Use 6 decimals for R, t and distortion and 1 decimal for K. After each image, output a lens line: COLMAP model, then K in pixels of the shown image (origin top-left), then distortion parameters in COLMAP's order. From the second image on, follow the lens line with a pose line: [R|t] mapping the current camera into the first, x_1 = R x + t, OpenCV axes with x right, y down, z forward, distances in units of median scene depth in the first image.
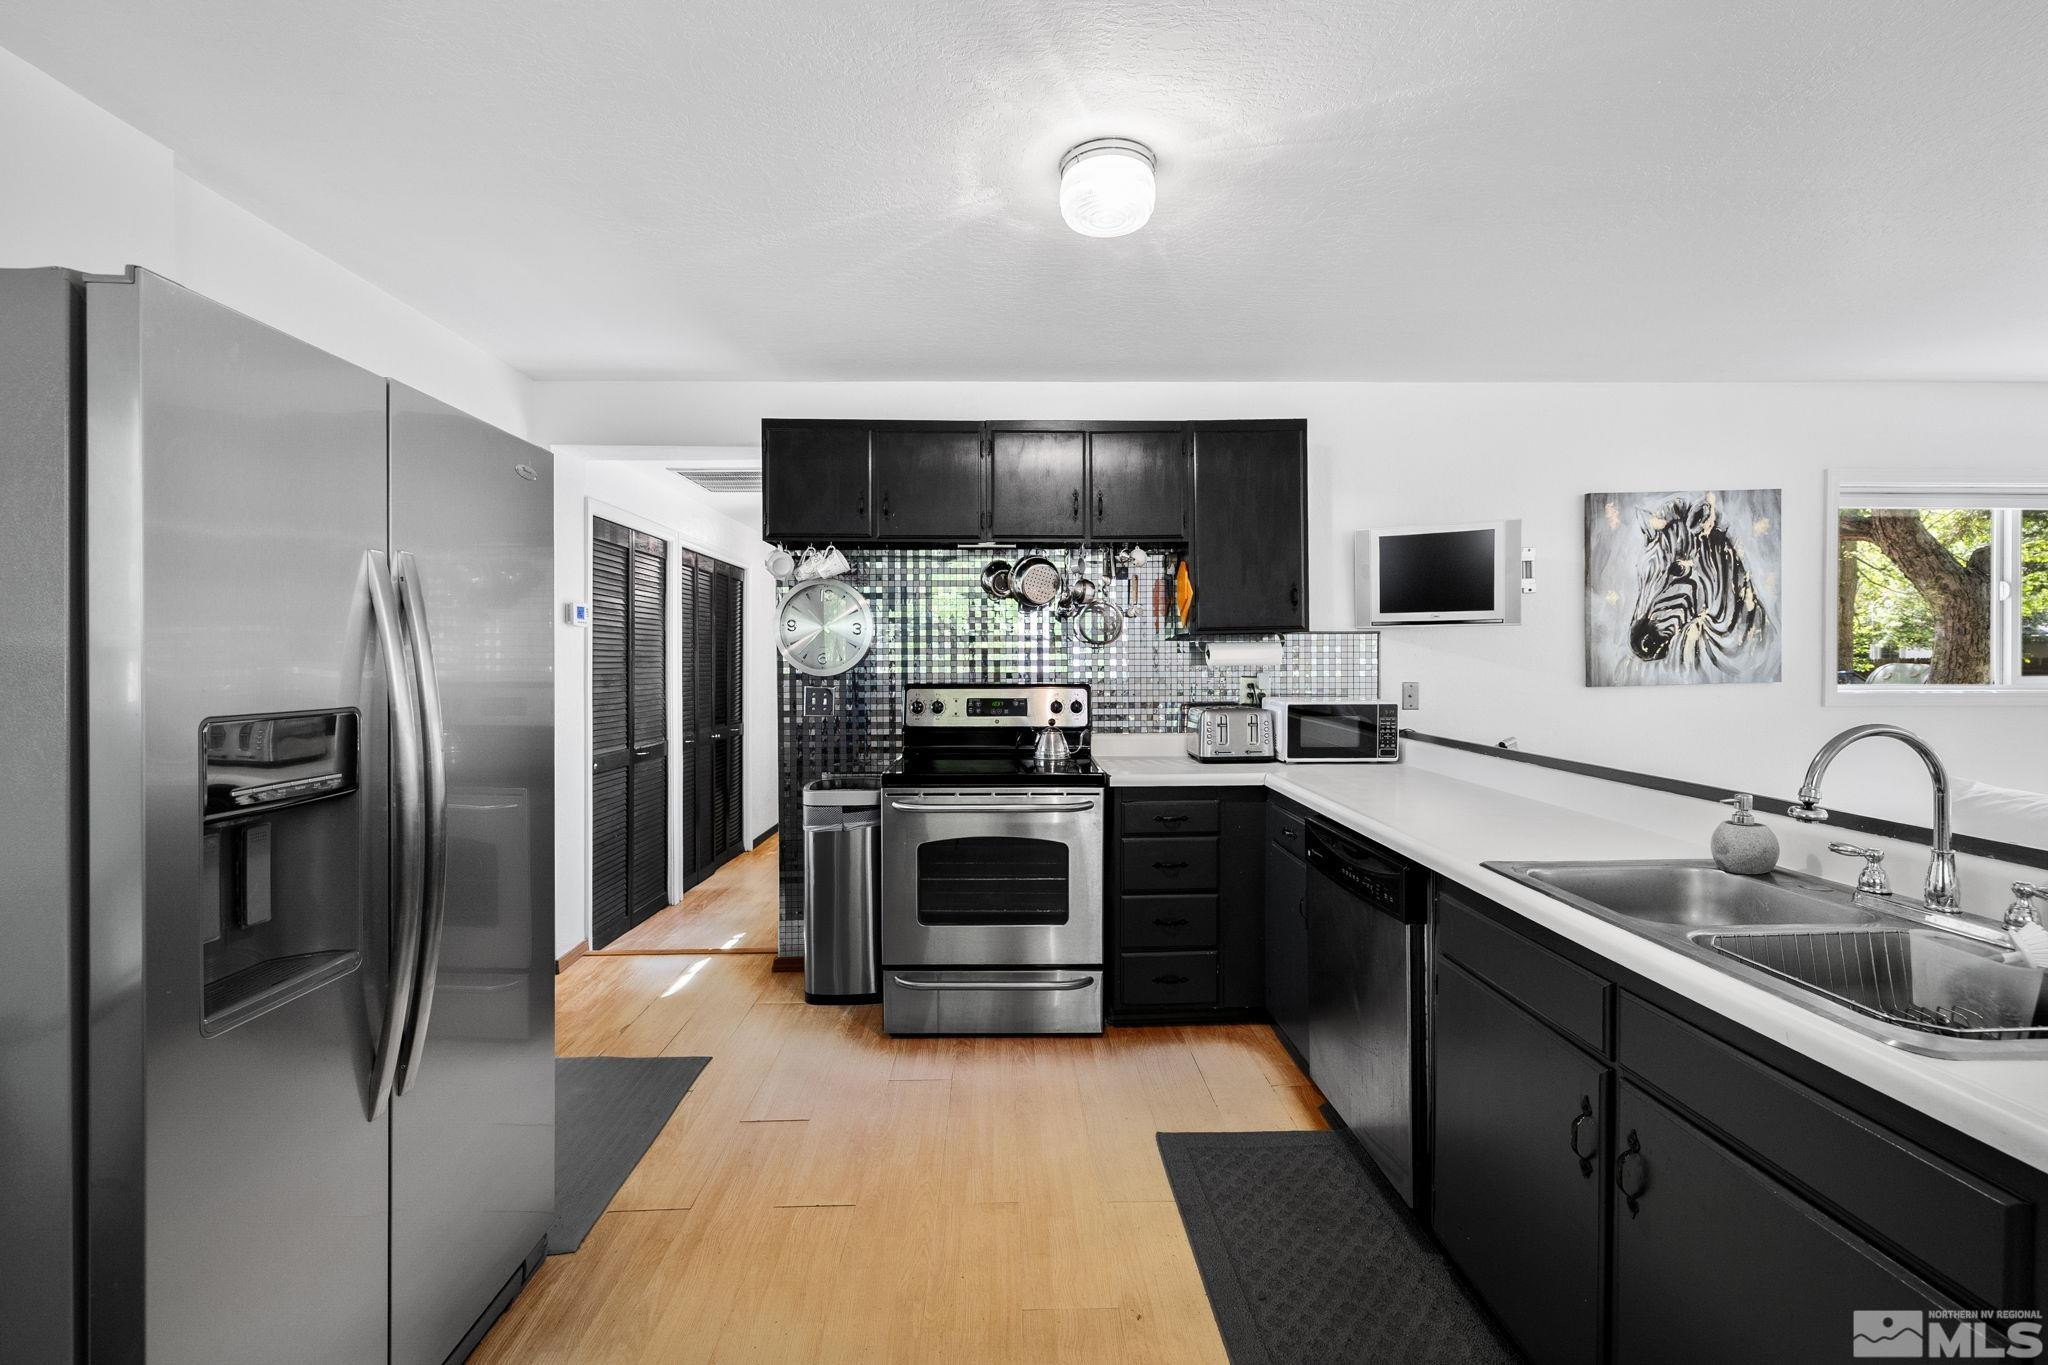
lens RADIAL K [[857.7, 0, 1023.9], [0, 857.7, 671.6], [0, 0, 1]] dist [0.002176, 0.000102]
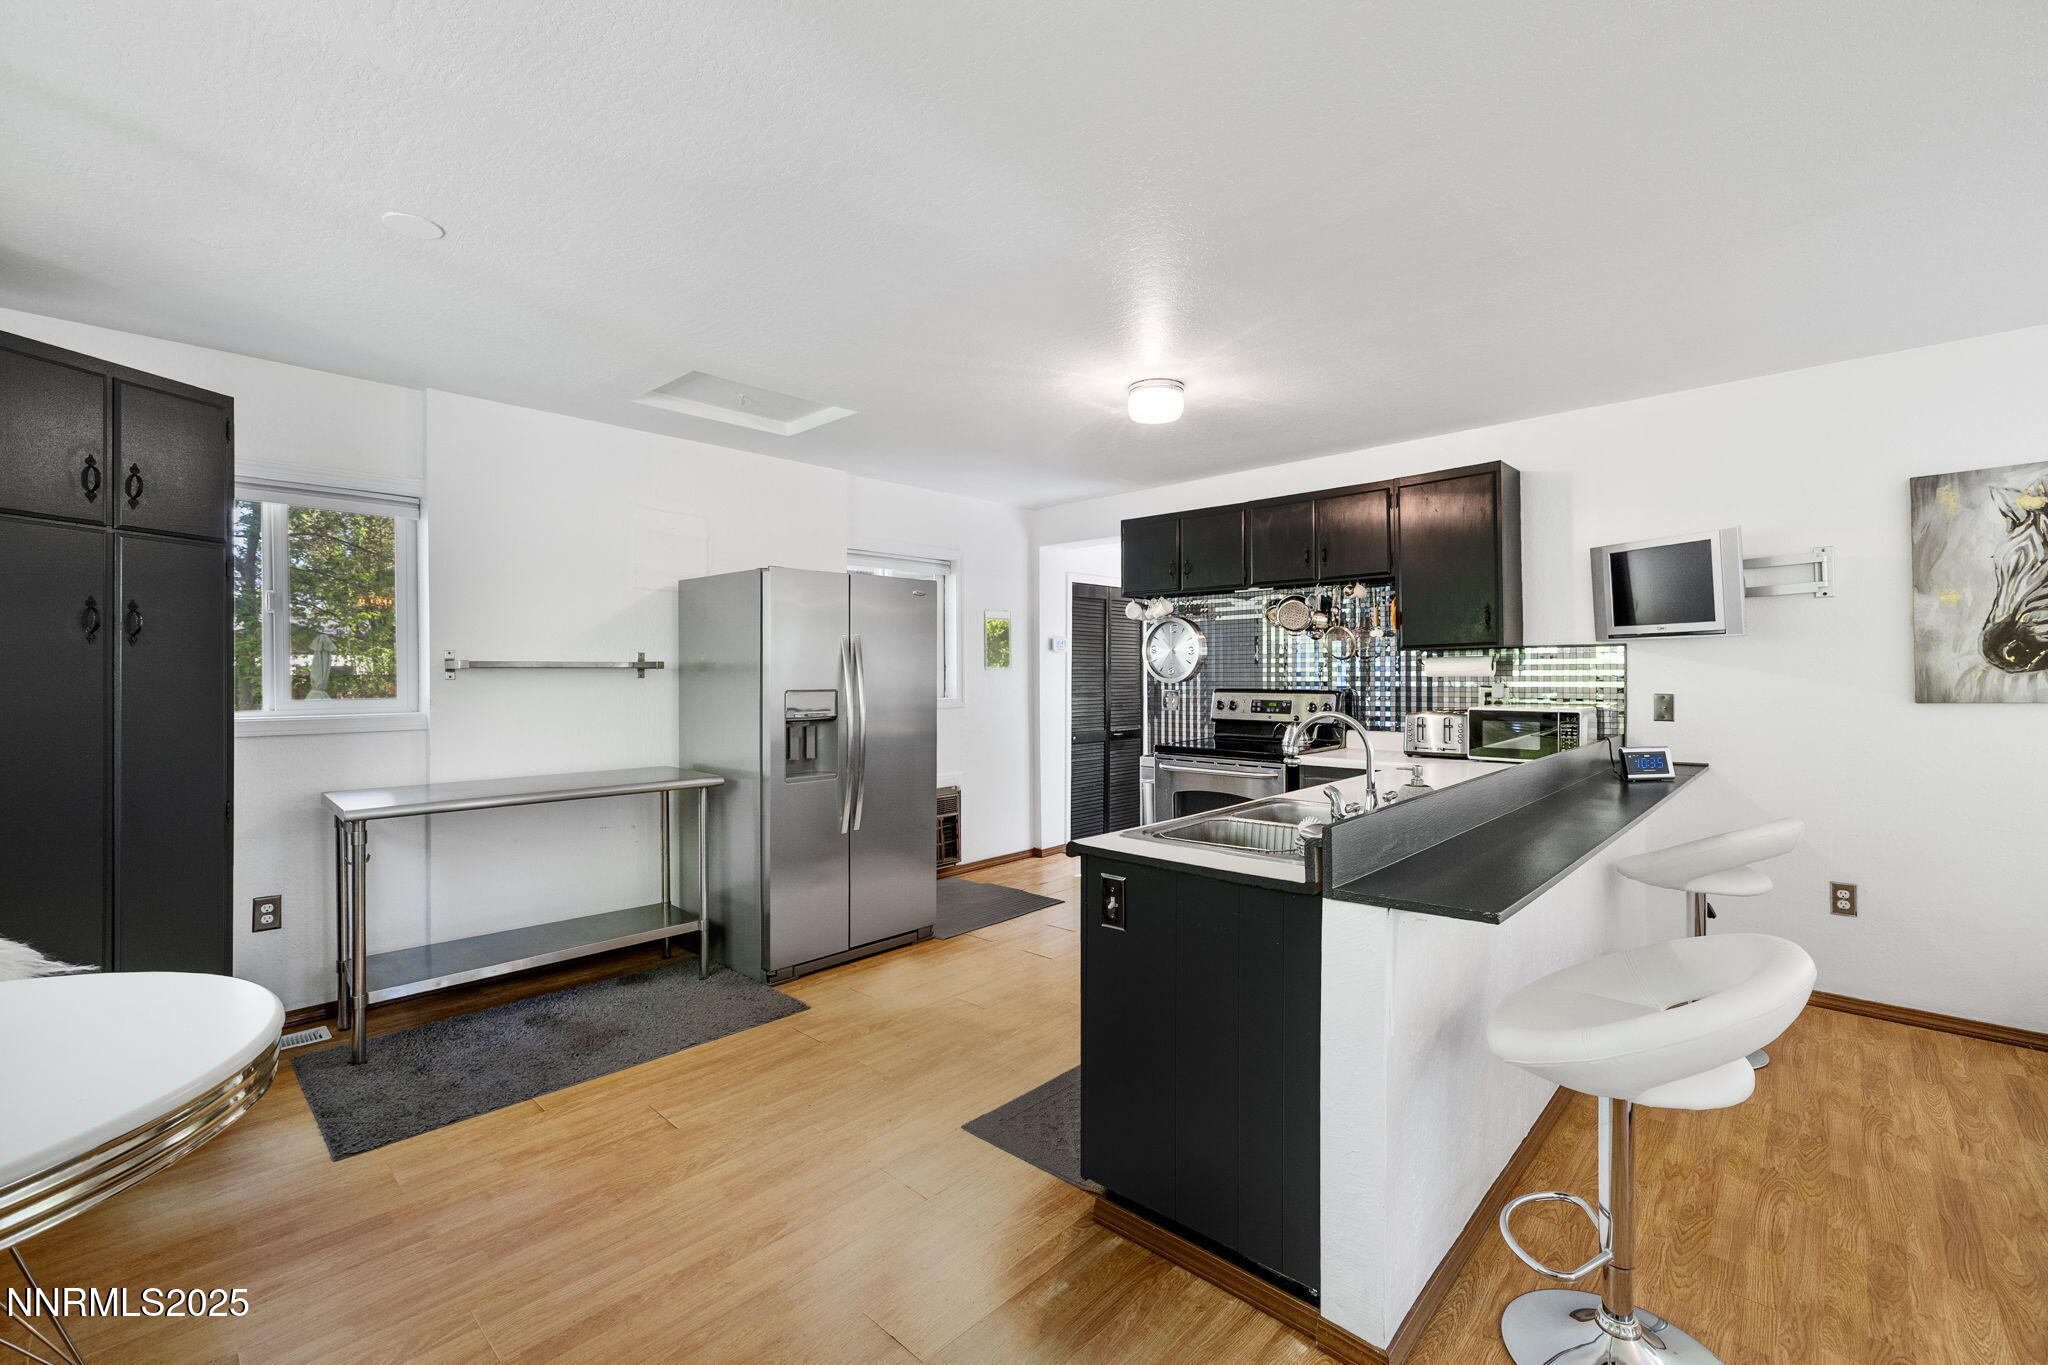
lens RADIAL K [[857.7, 0, 1021.0], [0, 857.7, 675.6], [0, 0, 1]] dist [0.002176, 0.000102]
pose [[0.712733, 0.002368, -0.701431, 0.629031], [-0.005001, 0.999986, -0.001707, -0.003585], [0.701417, 0.004725, 0.712735, -0.239702]]
